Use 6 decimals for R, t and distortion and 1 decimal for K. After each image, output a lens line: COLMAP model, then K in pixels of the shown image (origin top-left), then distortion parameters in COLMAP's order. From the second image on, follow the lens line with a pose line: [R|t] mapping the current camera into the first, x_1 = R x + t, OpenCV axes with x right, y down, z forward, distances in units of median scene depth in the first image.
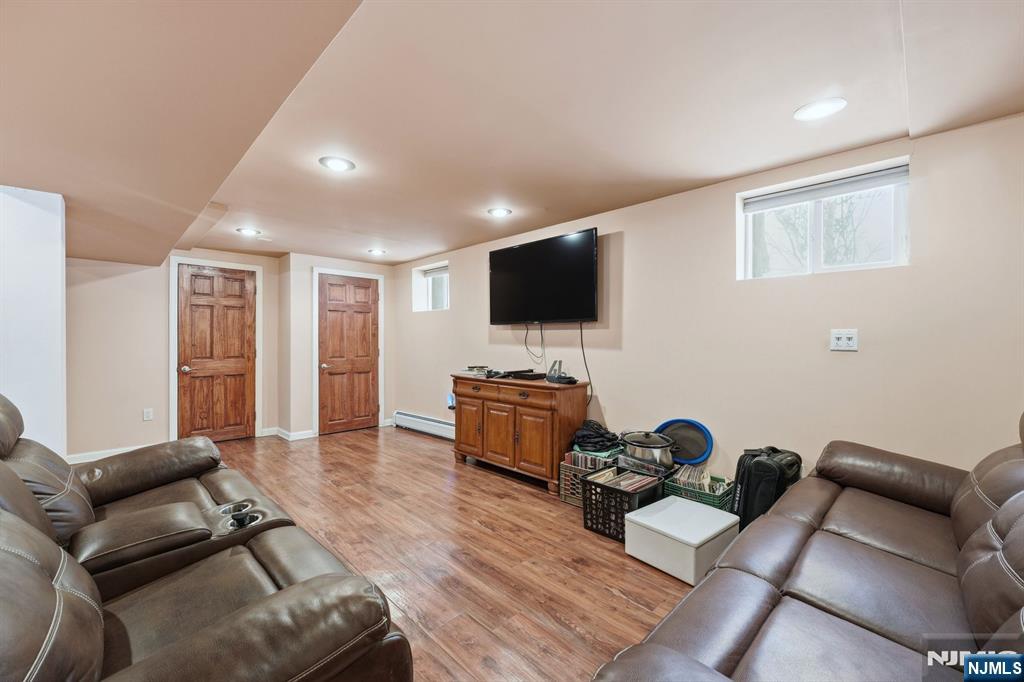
lens RADIAL K [[407.6, 0, 512.3], [0, 407.6, 339.7], [0, 0, 1]] dist [-0.003380, 0.001072]
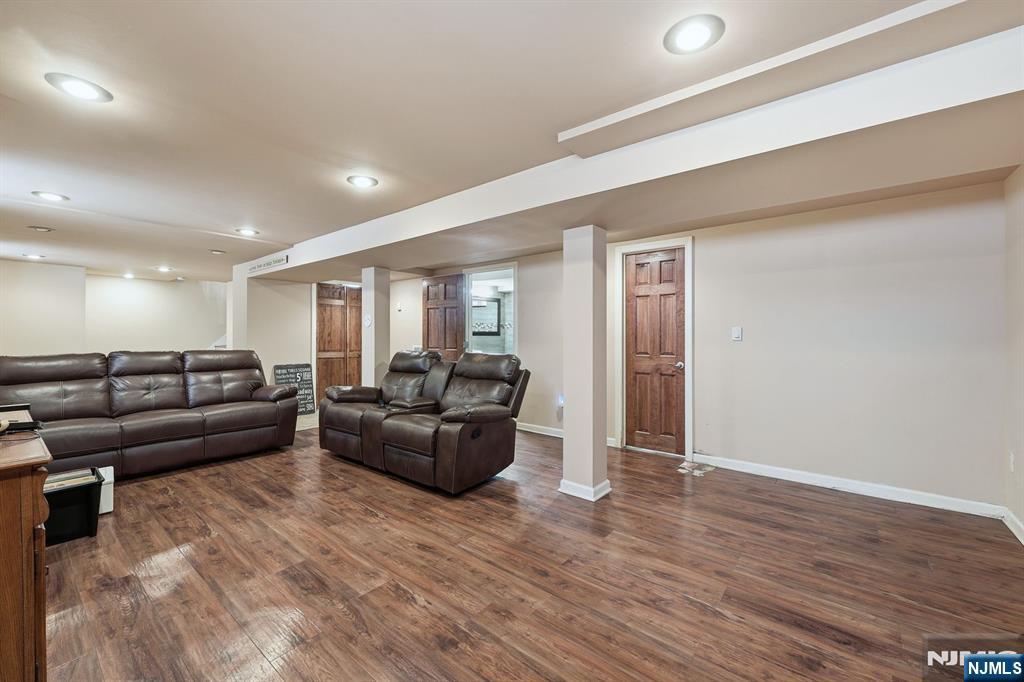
lens RADIAL K [[407.6, 0, 507.7], [0, 407.6, 336.7], [0, 0, 1]] dist [-0.003380, 0.001072]
pose [[-0.995643, 0.000140, -0.093251, -0.581047], [-0.000464, 0.999979, 0.006458, 0.001605], [0.093250, 0.006473, -0.995622, 1.735516]]
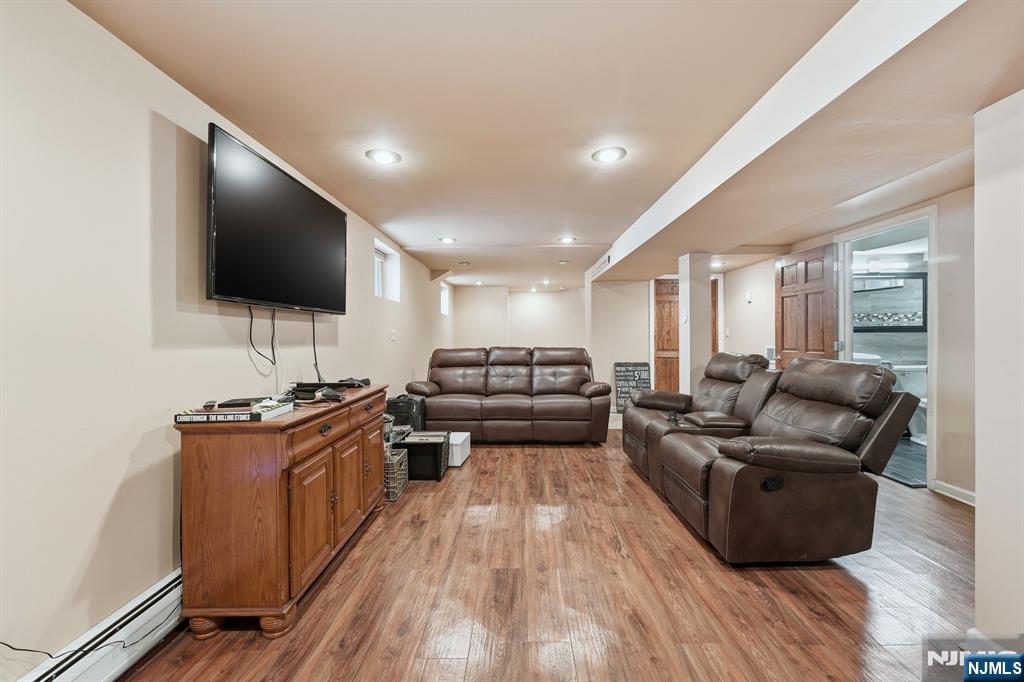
lens RADIAL K [[407.6, 0, 514.3], [0, 407.6, 338.4], [0, 0, 1]] dist [-0.003380, 0.001072]
pose [[-0.691698, -0.001045, 0.722186, -0.781770], [0.010778, 0.999873, 0.011770, 0.001506], [-0.722107, 0.015924, -0.691598, 1.474751]]
